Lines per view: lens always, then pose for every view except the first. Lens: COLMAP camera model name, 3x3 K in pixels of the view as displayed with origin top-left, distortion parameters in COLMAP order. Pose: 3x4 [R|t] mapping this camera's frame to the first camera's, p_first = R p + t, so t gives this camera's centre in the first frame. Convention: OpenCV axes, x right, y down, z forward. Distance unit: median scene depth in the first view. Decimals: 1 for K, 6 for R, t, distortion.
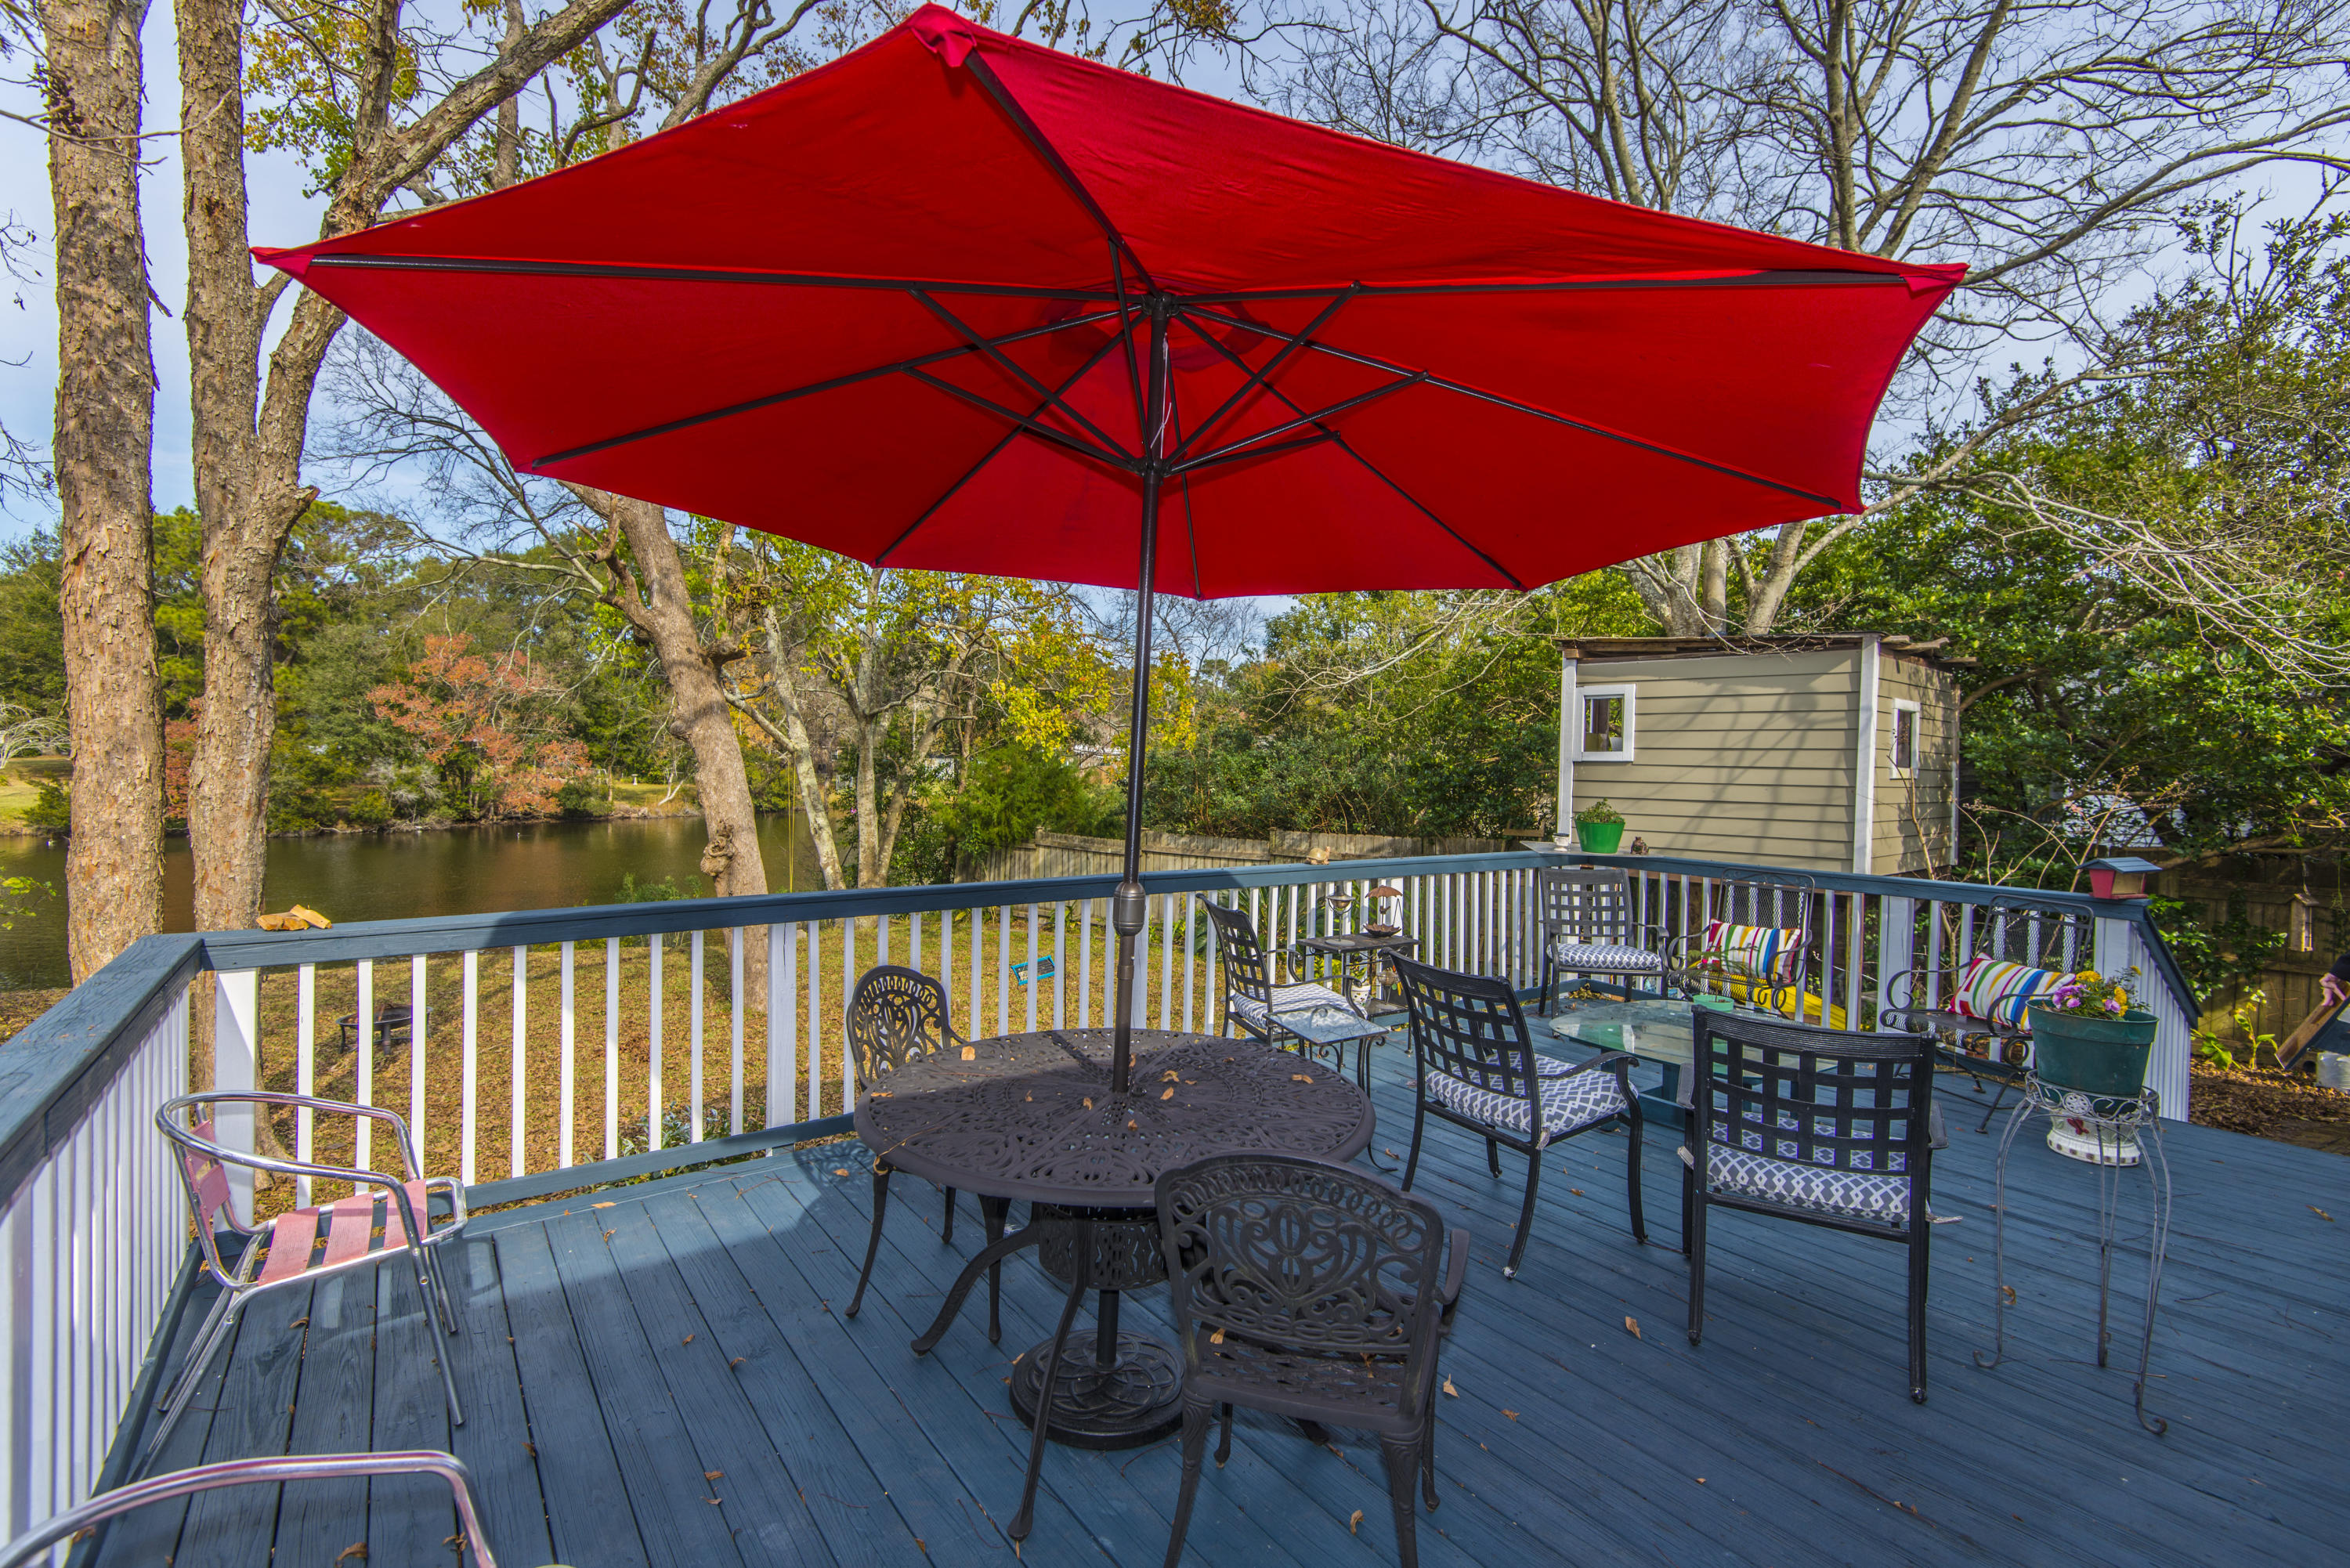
lens RADIAL K [[1059.8, 0, 1177.0], [0, 1059.8, 774.5], [0, 0, 1]] dist [0.023200, -0.006988]
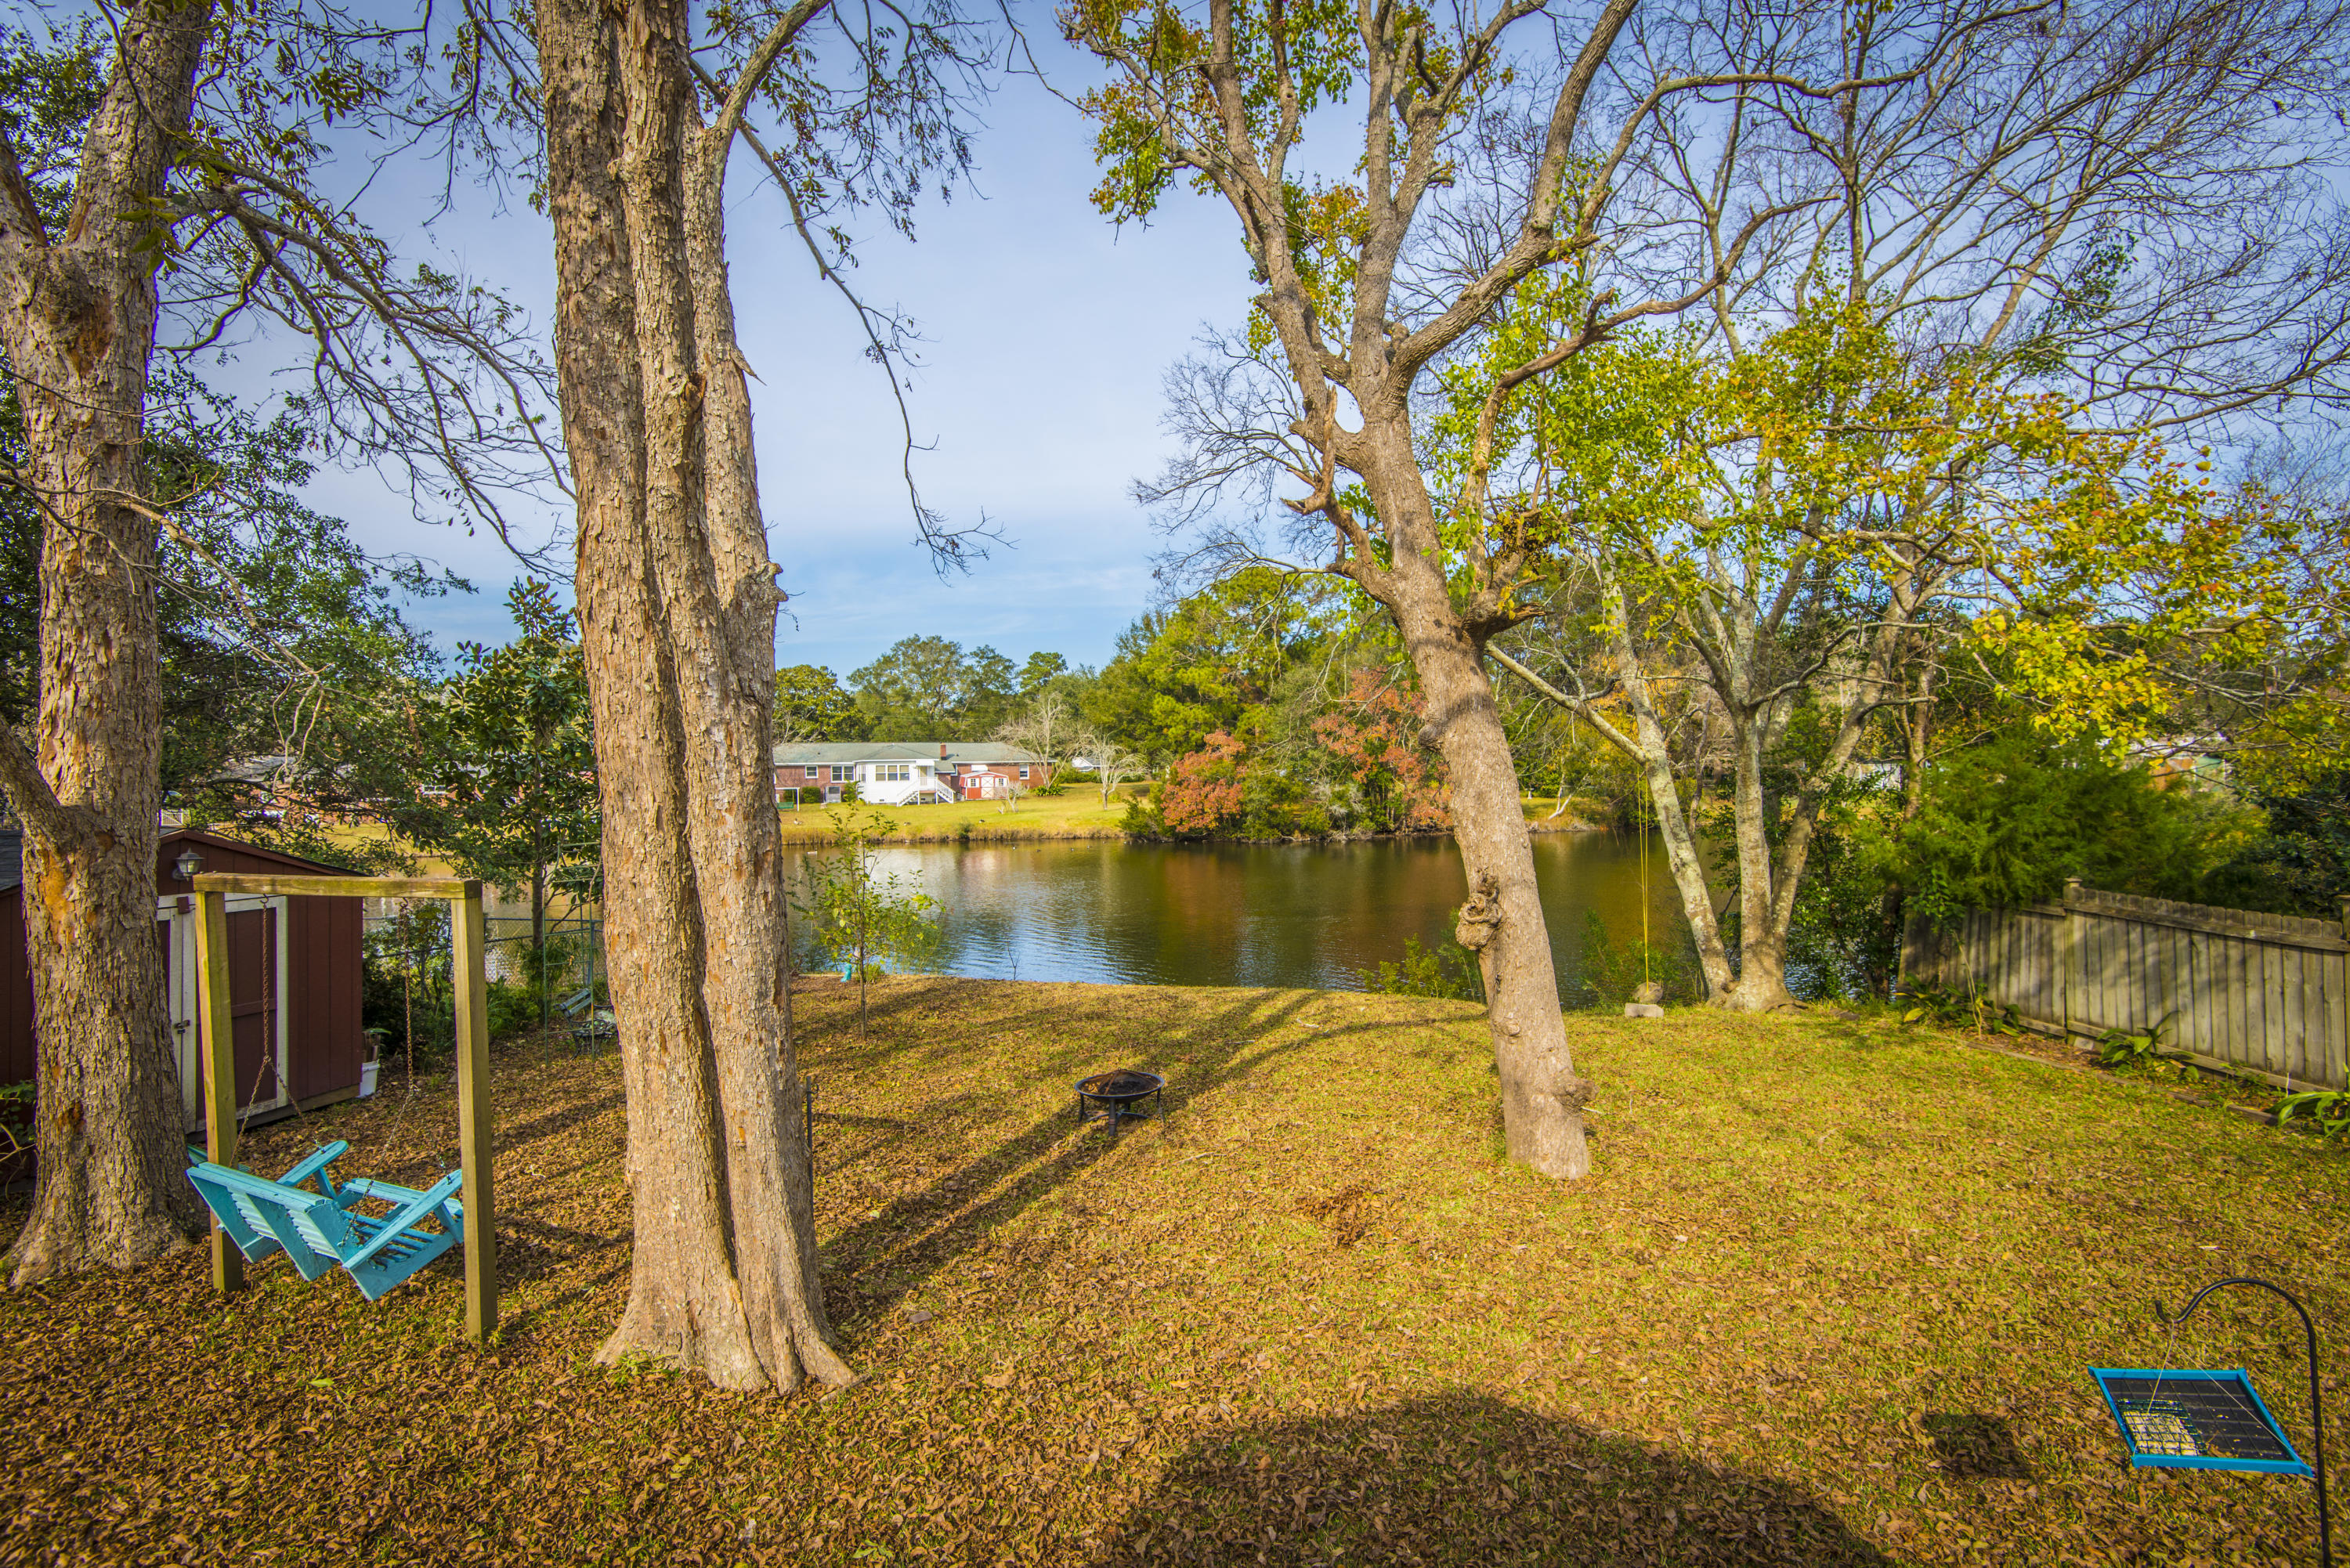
lens RADIAL K [[1059.8, 0, 1181.5], [0, 1059.8, 778.0], [0, 0, 1]] dist [0.023200, -0.006988]
pose [[0.697036, -0.020434, -0.716745, -0.044881], [0.014928, 0.999791, -0.013986, -0.004350], [0.716880, -0.000951, 0.697196, 0.226583]]
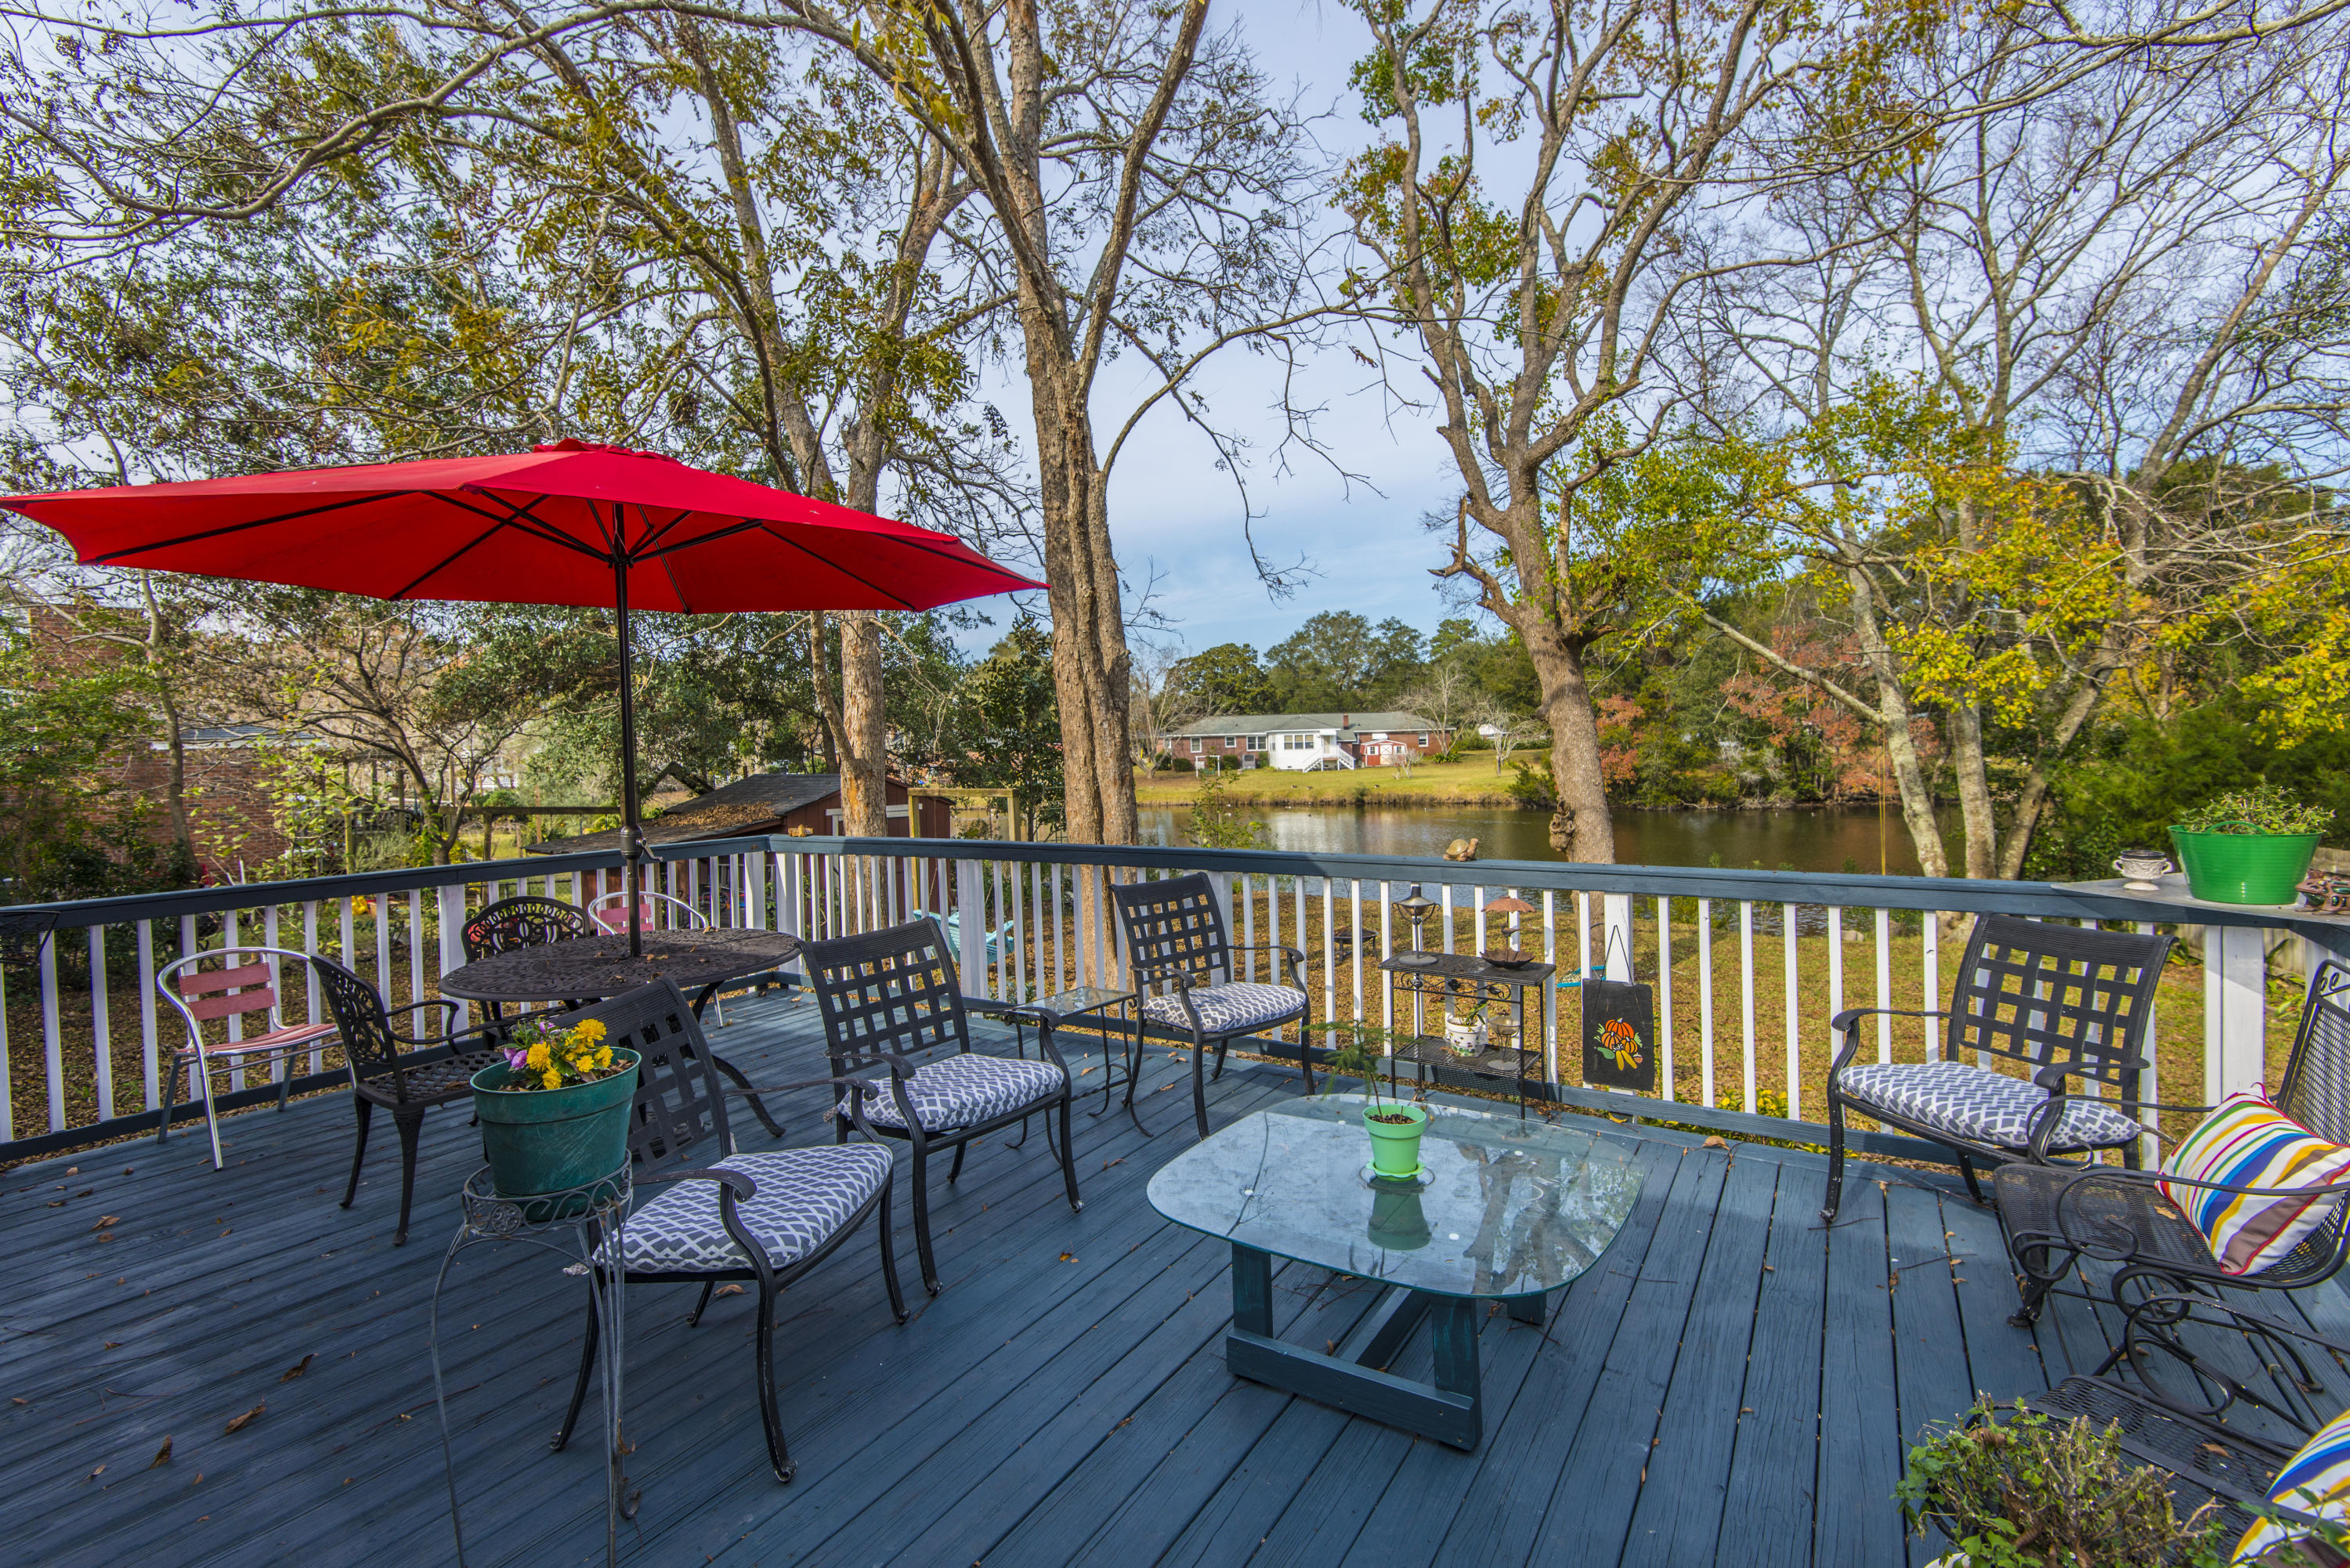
lens RADIAL K [[1059.8, 0, 1178.2], [0, 1059.8, 779.3], [0, 0, 1]] dist [0.023200, -0.006988]
pose [[0.368776, 0.003920, -0.929510, 0.229207], [0.016355, 0.999809, 0.010705, 0.003944], [0.929374, -0.019150, 0.368642, 0.151460]]
